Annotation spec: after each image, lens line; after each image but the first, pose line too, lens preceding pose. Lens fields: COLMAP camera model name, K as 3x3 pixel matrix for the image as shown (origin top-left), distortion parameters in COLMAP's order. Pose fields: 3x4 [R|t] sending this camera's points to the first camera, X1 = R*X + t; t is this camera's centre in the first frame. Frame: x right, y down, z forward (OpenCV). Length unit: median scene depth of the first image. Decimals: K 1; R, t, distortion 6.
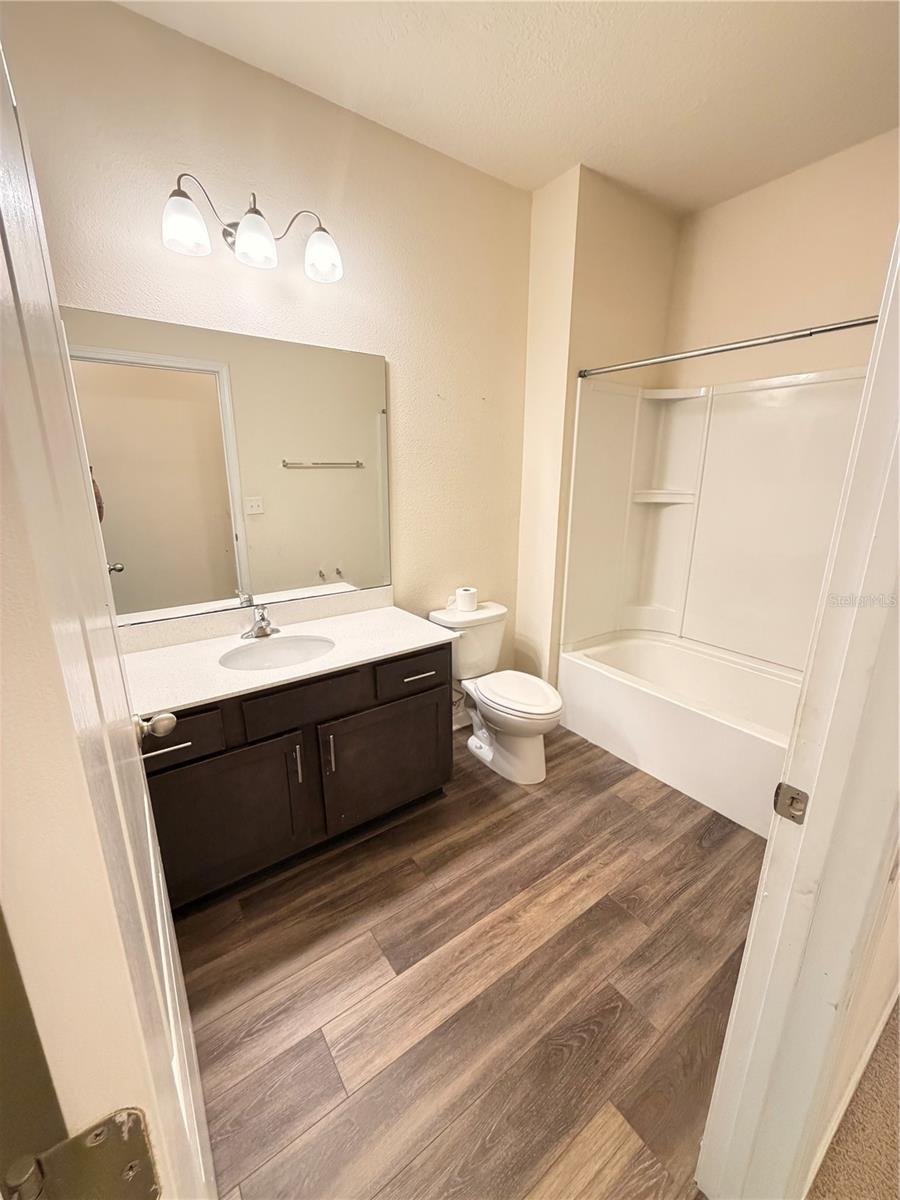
lens RADIAL K [[479.7, 0, 447.6], [0, 479.7, 601.1], [0, 0, 1]] dist [-0.001153, 0.001037]
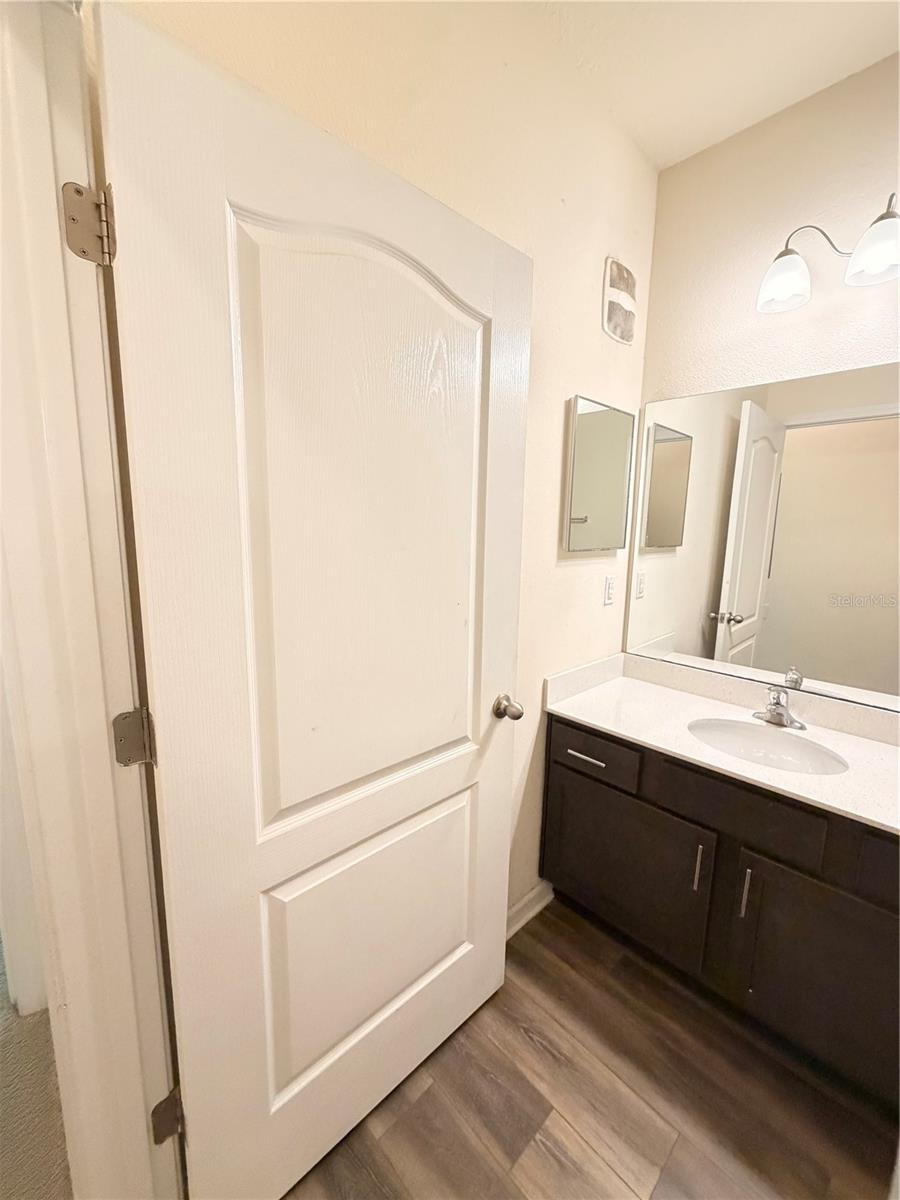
lens RADIAL K [[479.7, 0, 450.3], [0, 479.7, 598.0], [0, 0, 1]] dist [-0.001153, 0.001037]
pose [[0.137885, 0.154552, -0.978315, 0.337898], [-0.277531, 0.954209, 0.111629, -0.076296], [0.950770, 0.256121, 0.174465, 0.282597]]
